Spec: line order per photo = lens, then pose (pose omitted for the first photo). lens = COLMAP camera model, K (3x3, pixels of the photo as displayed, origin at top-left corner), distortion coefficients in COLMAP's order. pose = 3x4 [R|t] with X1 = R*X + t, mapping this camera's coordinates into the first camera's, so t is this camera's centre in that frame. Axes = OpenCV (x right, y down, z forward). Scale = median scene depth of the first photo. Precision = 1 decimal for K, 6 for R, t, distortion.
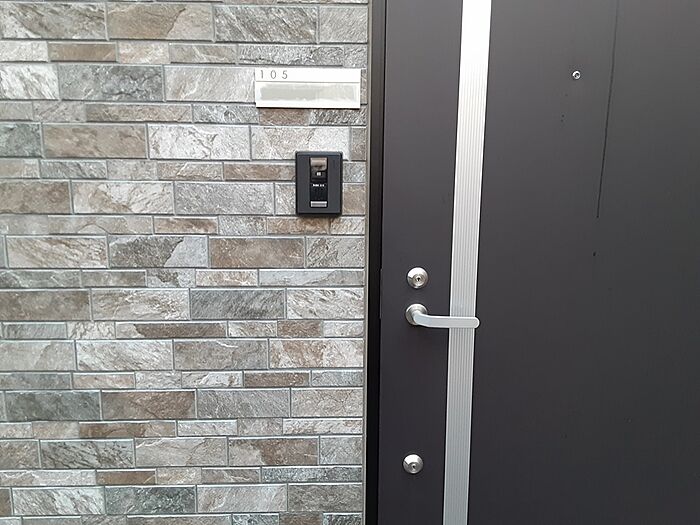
lens RADIAL K [[555.3, 0, 355.1], [0, 555.3, 246.4], [0, 0, 1]] dist [0.074537, -0.066353]
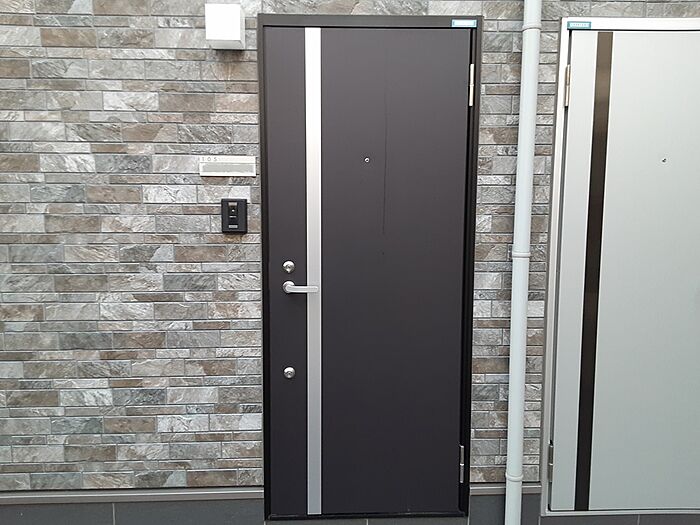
lens RADIAL K [[555.3, 0, 349.5], [0, 555.3, 258.5], [0, 0, 1]] dist [0.074537, -0.066353]
pose [[0.999796, -0.006400, 0.019165, 0.277037], [0.007693, 0.997641, -0.068213, 0.155800], [-0.018683, 0.068346, 0.997487, -0.838367]]
